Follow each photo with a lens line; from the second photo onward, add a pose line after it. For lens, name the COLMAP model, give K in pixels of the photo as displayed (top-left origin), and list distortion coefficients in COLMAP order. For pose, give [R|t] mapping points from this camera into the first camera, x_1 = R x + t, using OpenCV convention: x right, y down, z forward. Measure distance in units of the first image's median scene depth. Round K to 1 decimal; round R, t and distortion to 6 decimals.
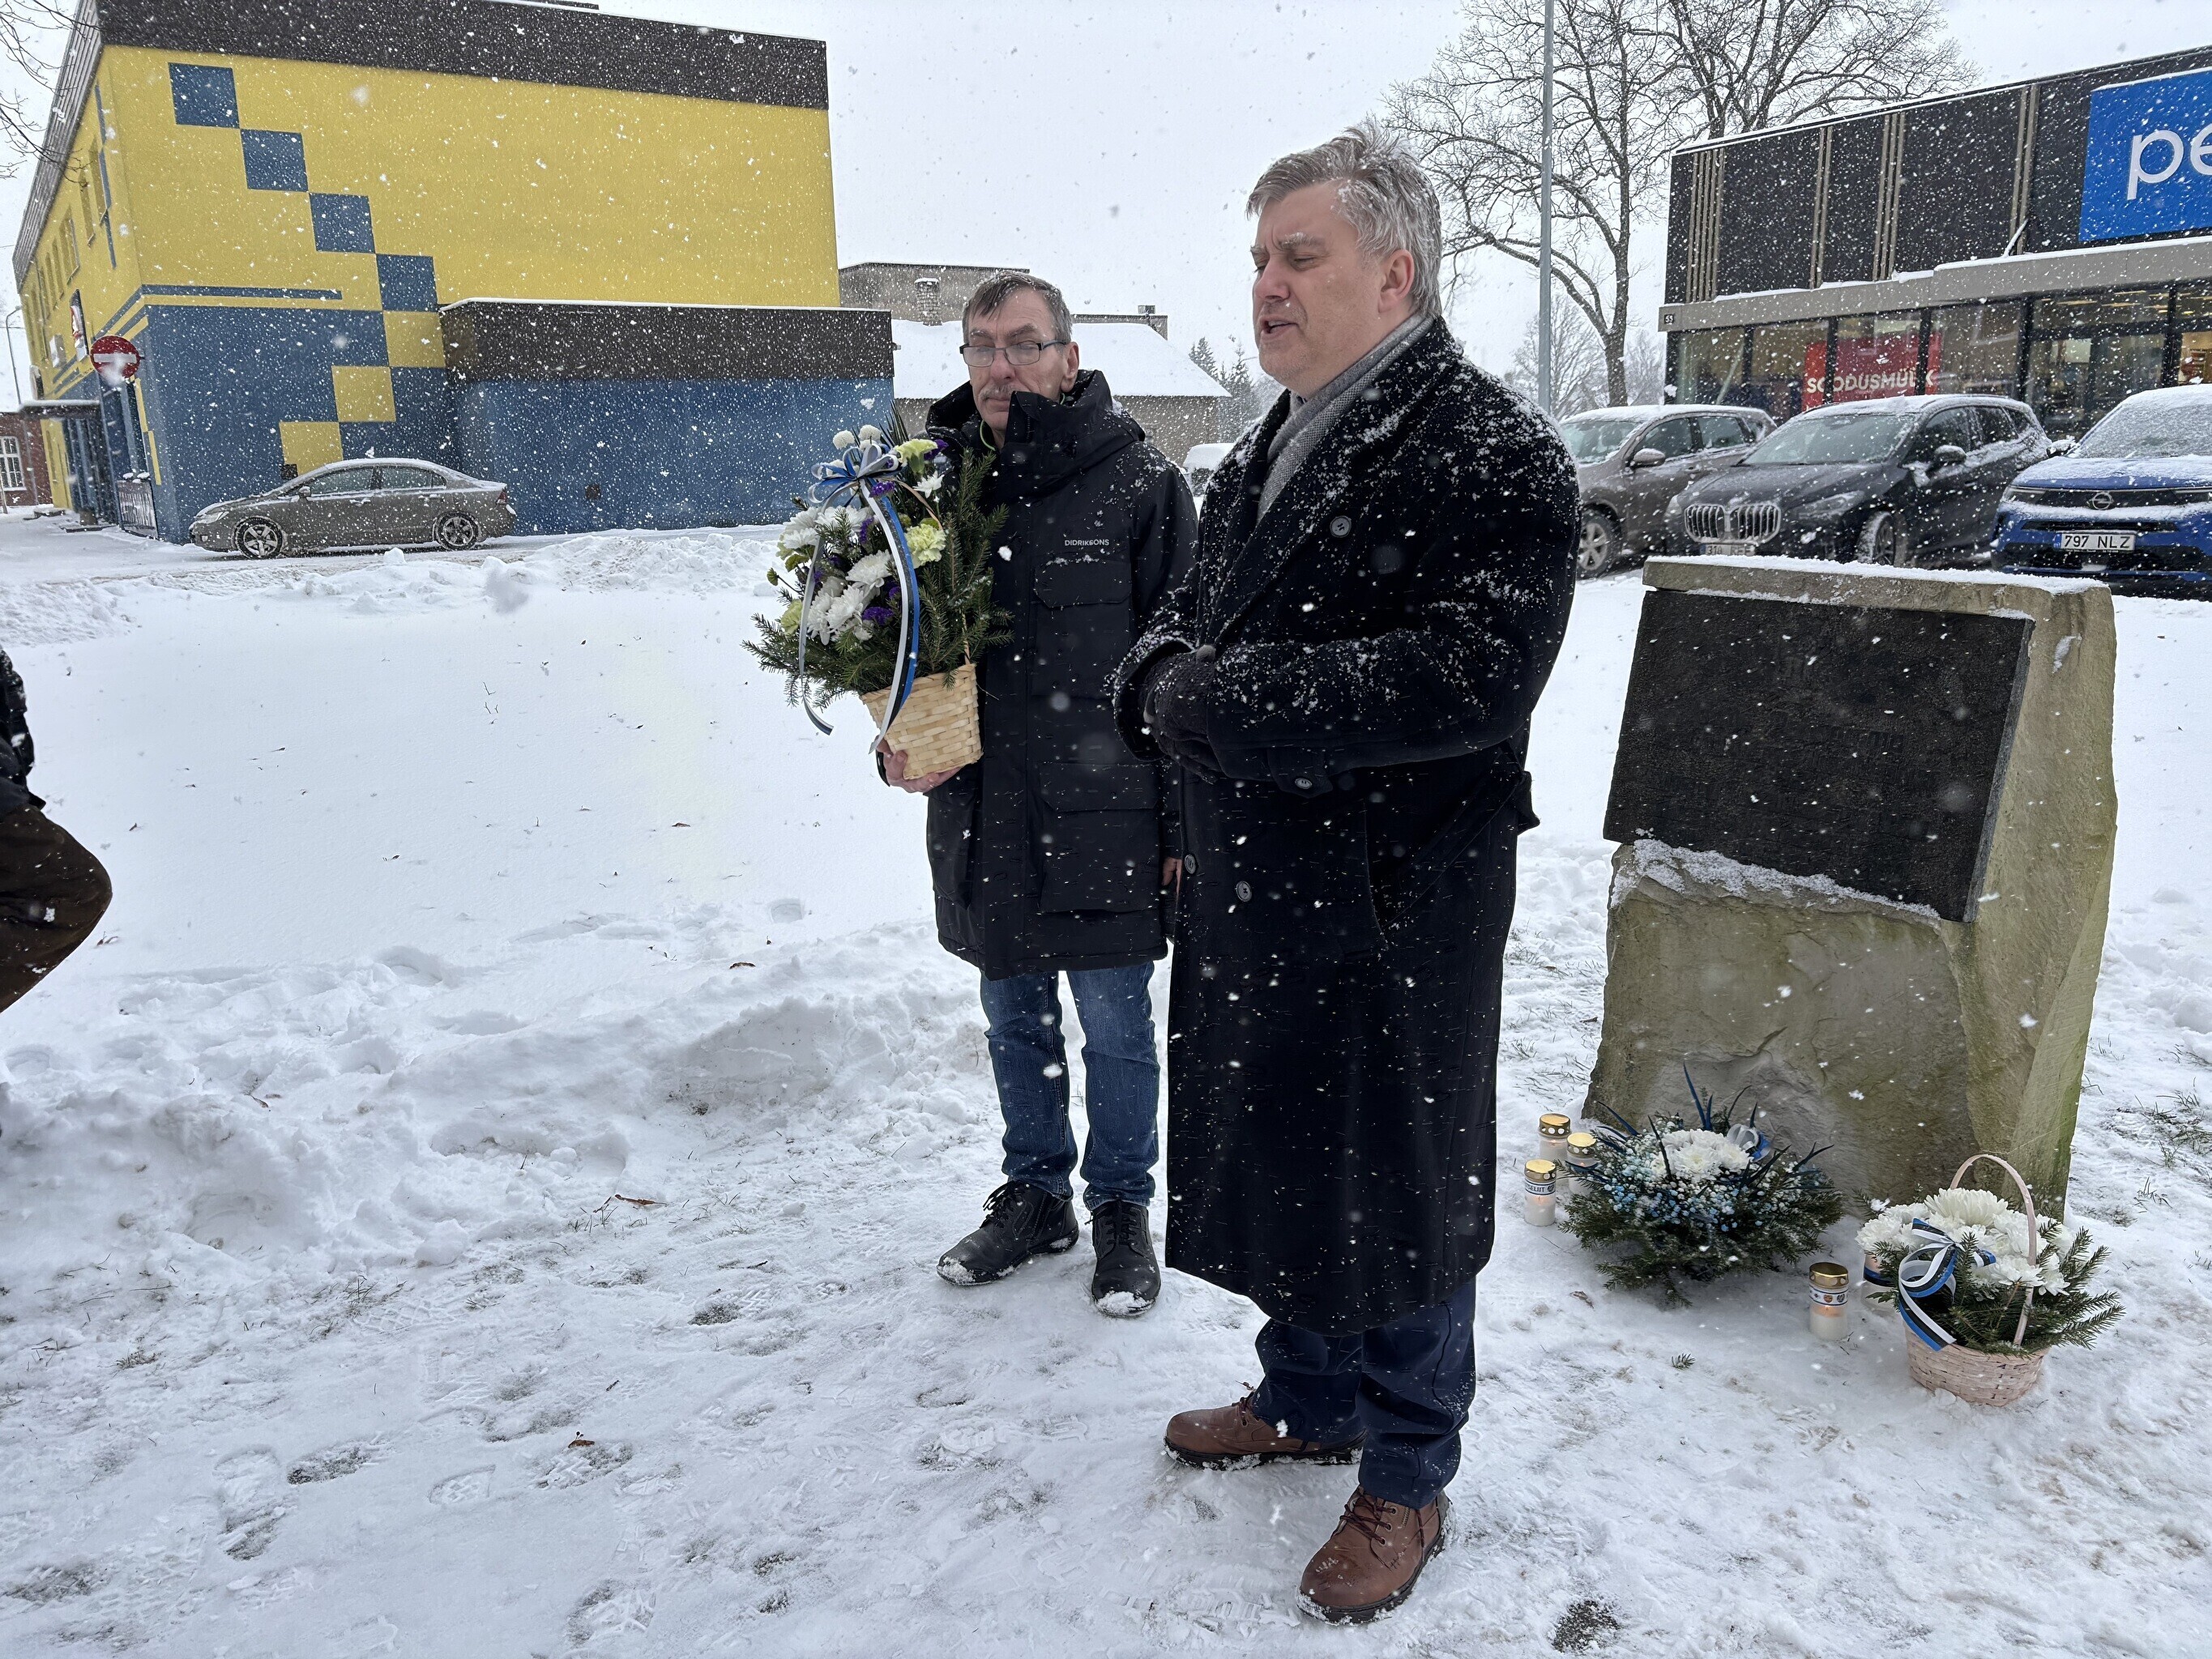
lens RADIAL K [[1718.5, 0, 1106.2], [0, 1718.5, 832.7], [0, 0, 1]] dist [0.044380, -0.037580]
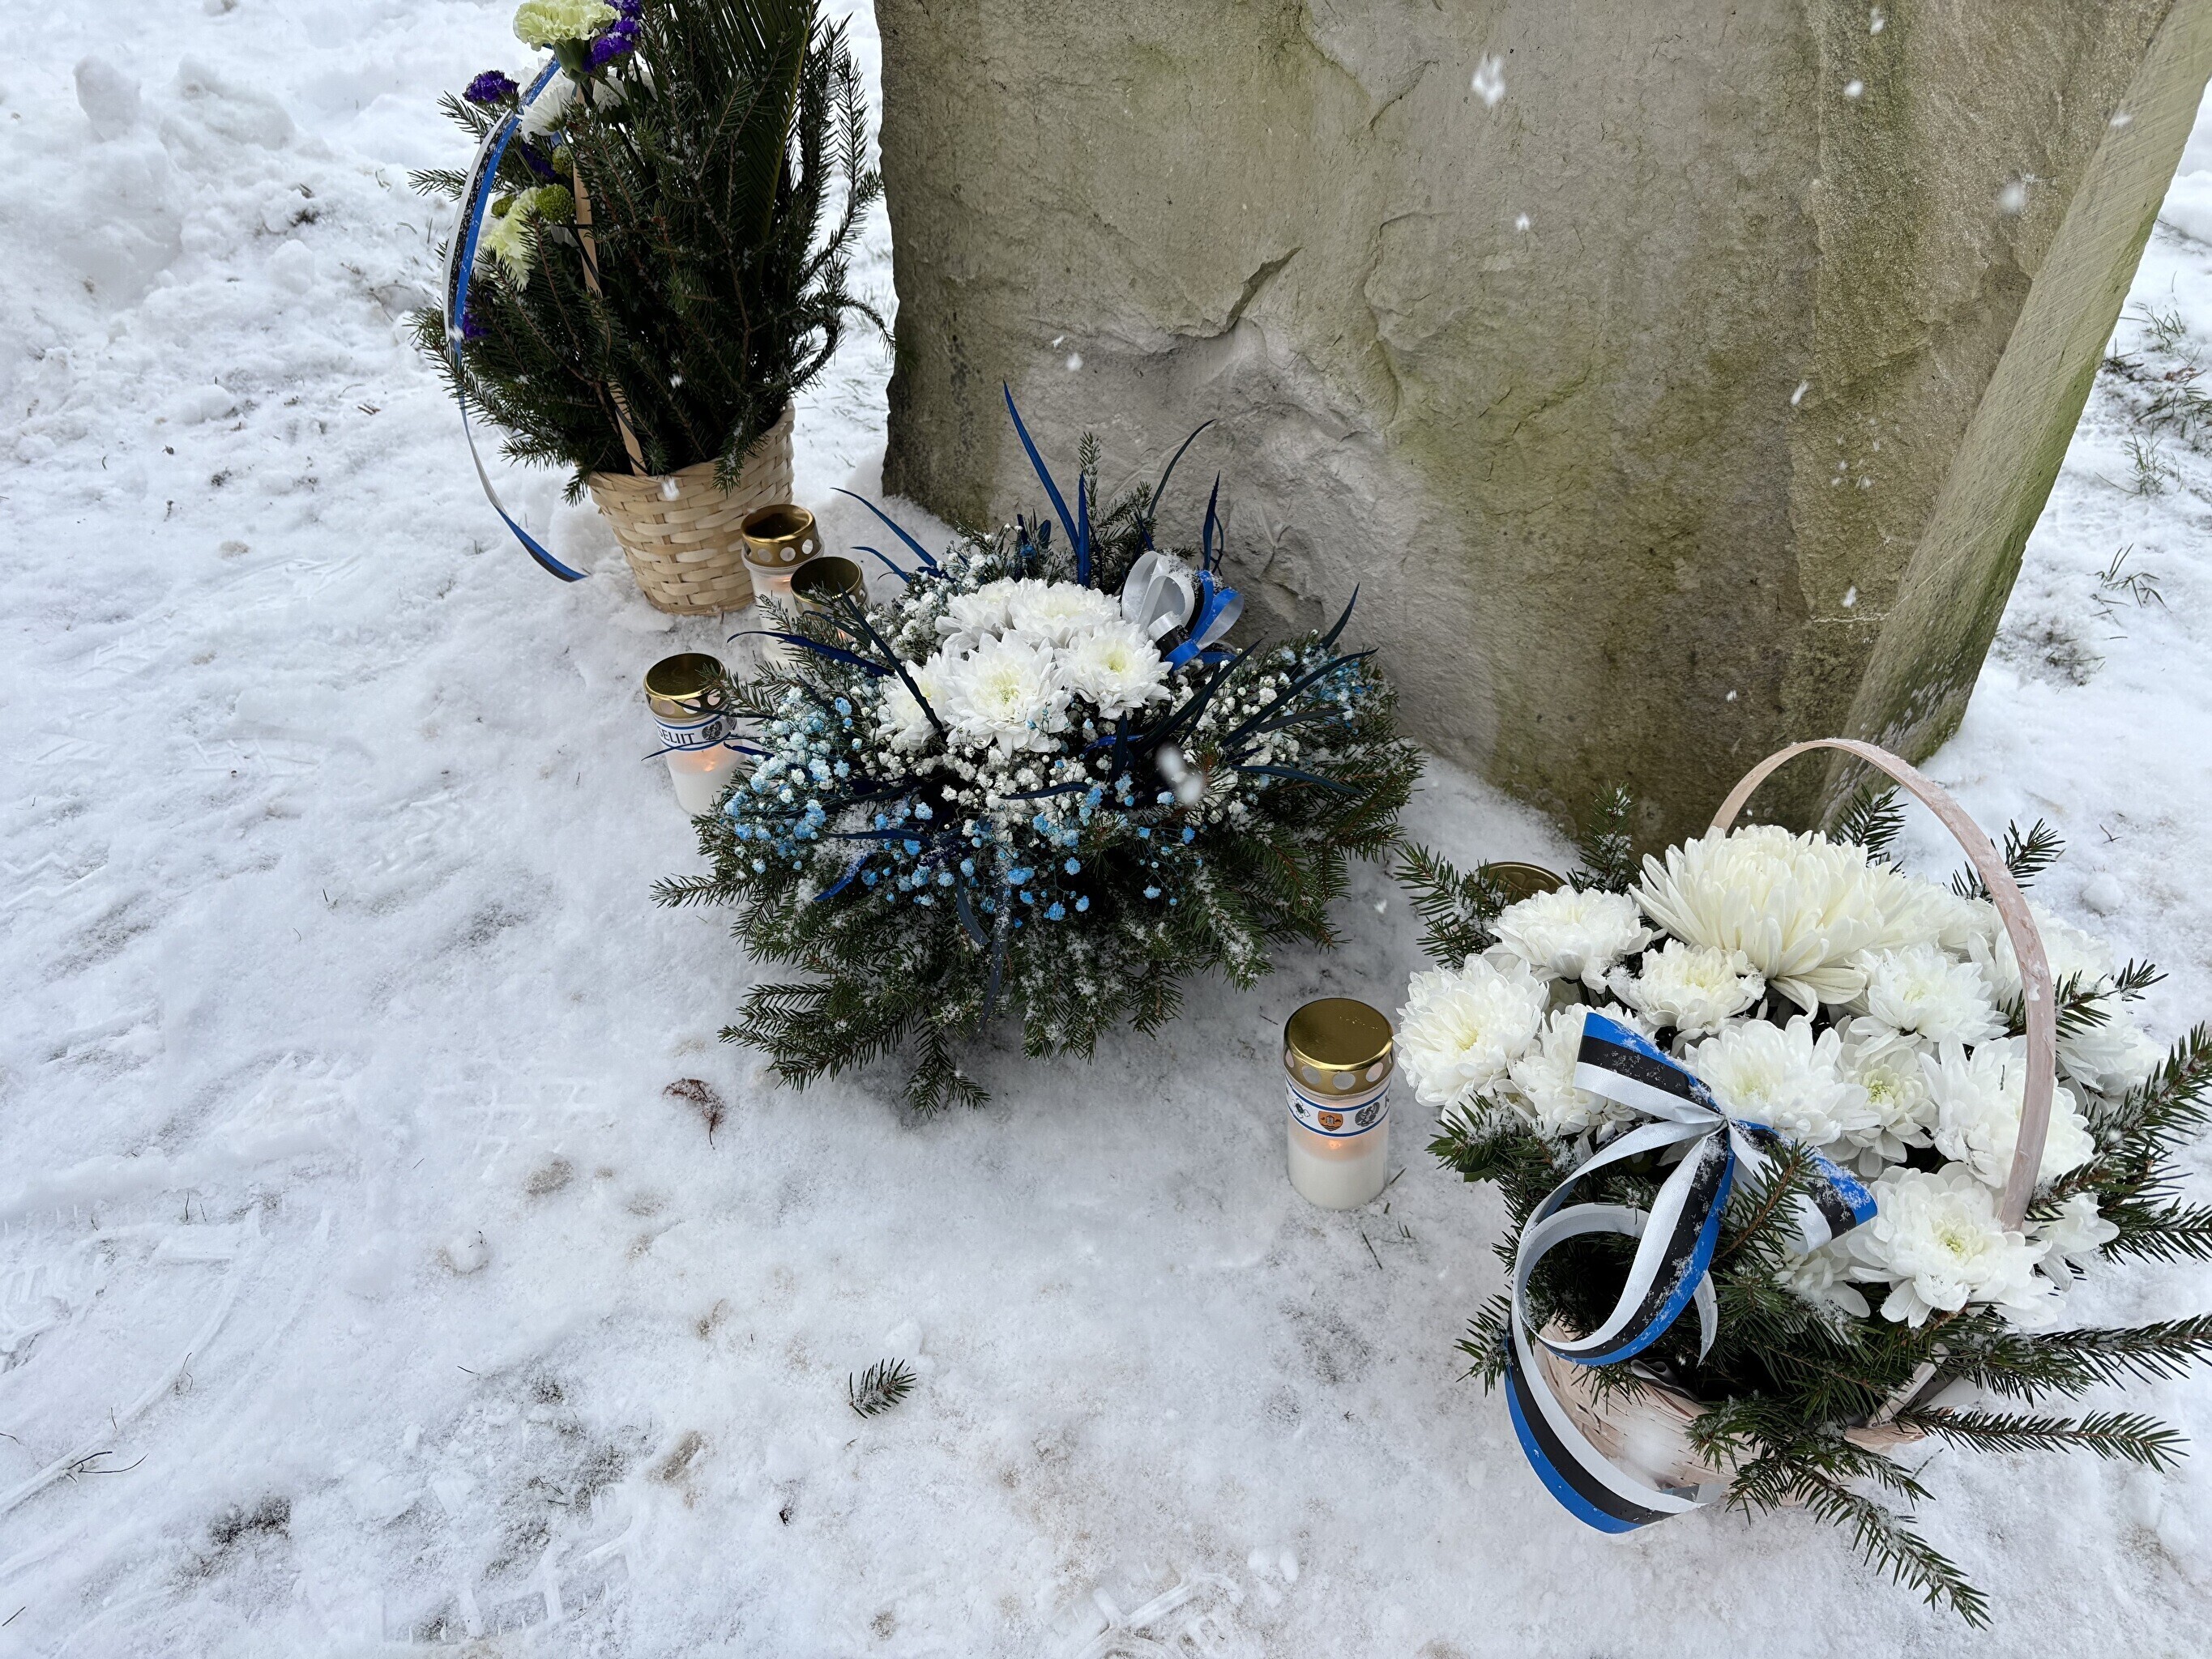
lens RADIAL K [[1718.5, 0, 1110.2], [0, 1718.5, 828.8], [0, 0, 1]] dist [0.044380, -0.037580]
pose [[0.986253, -0.109781, 0.123501, 0.319486], [0.045520, 0.898986, 0.435605, 0.069116], [-0.158847, -0.423996, 0.891625, 0.691495]]
